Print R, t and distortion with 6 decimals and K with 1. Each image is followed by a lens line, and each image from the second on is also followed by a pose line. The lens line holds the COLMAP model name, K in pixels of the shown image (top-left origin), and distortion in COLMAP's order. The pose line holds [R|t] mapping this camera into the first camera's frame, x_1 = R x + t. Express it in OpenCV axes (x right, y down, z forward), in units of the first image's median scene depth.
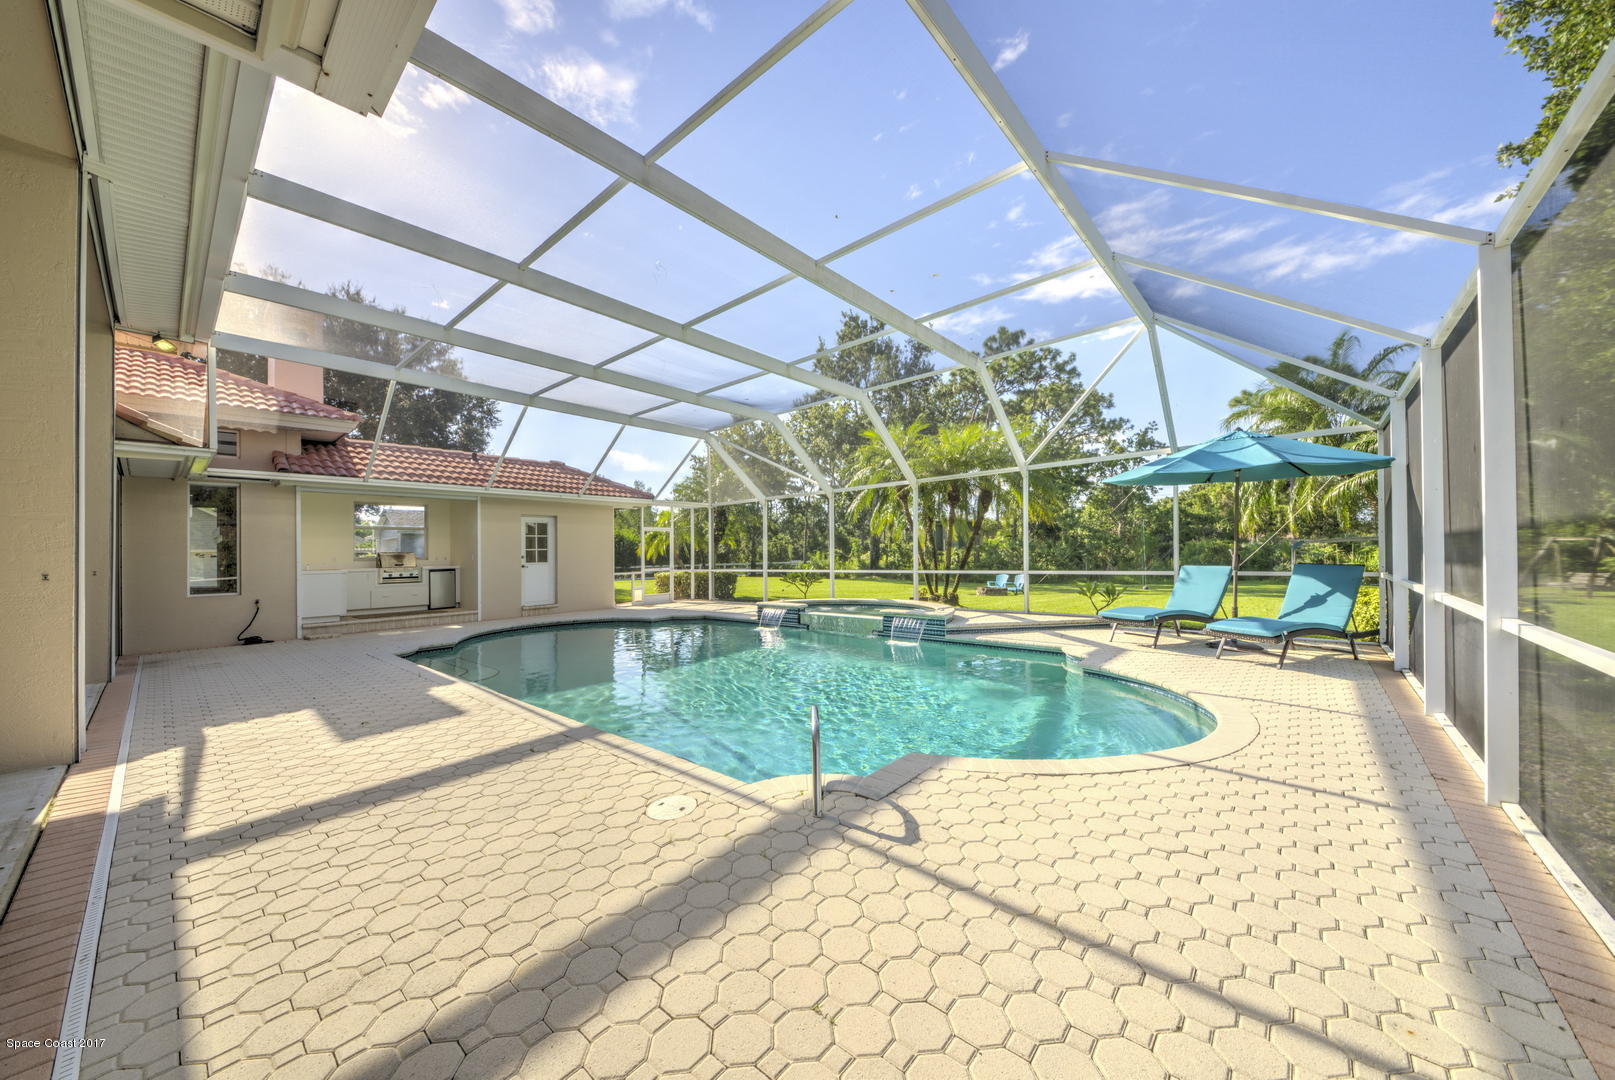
lens RADIAL K [[552.1, 0, 811.1], [0, 552.1, 549.3], [0, 0, 1]] dist [0.016515, -0.000712]
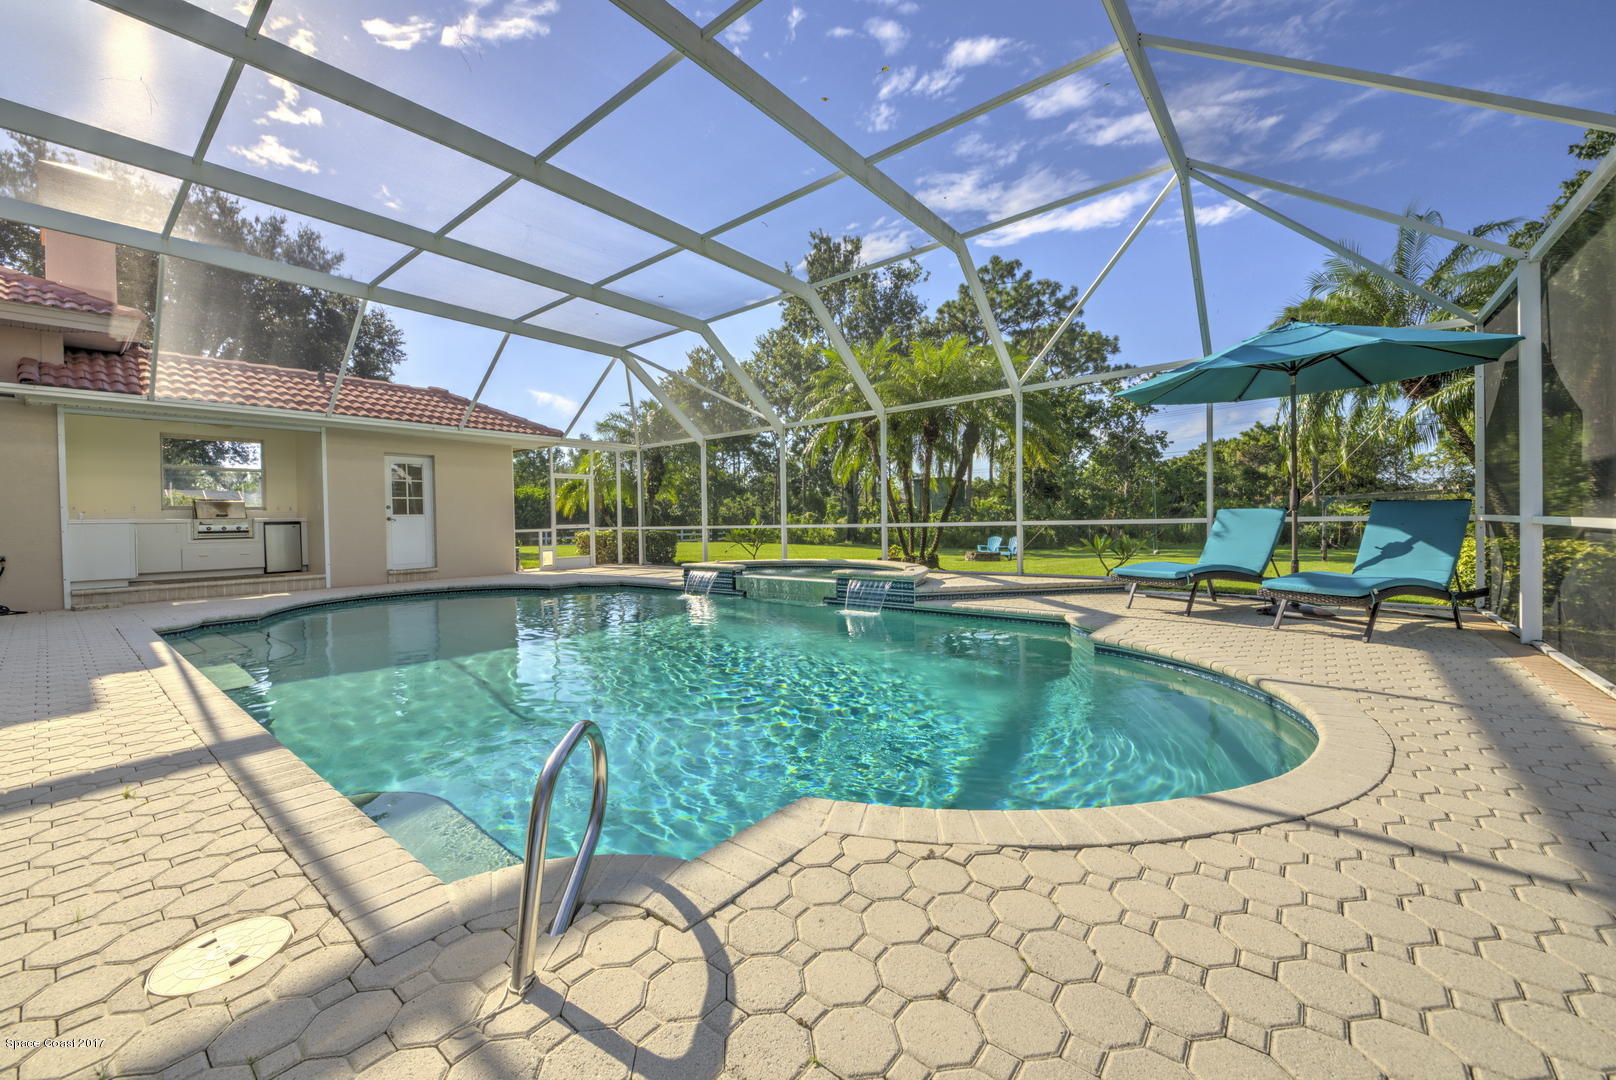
lens RADIAL K [[622.9, 0, 803.2], [0, 622.9, 514.4], [0, 0, 1]] dist [0.002956, -0.000093]
pose [[0.999479, 0.002026, 0.032199, 0.039972], [-0.002086, 0.999996, 0.001810, 0.021242], [-0.032195, -0.001877, 0.999480, 0.094647]]
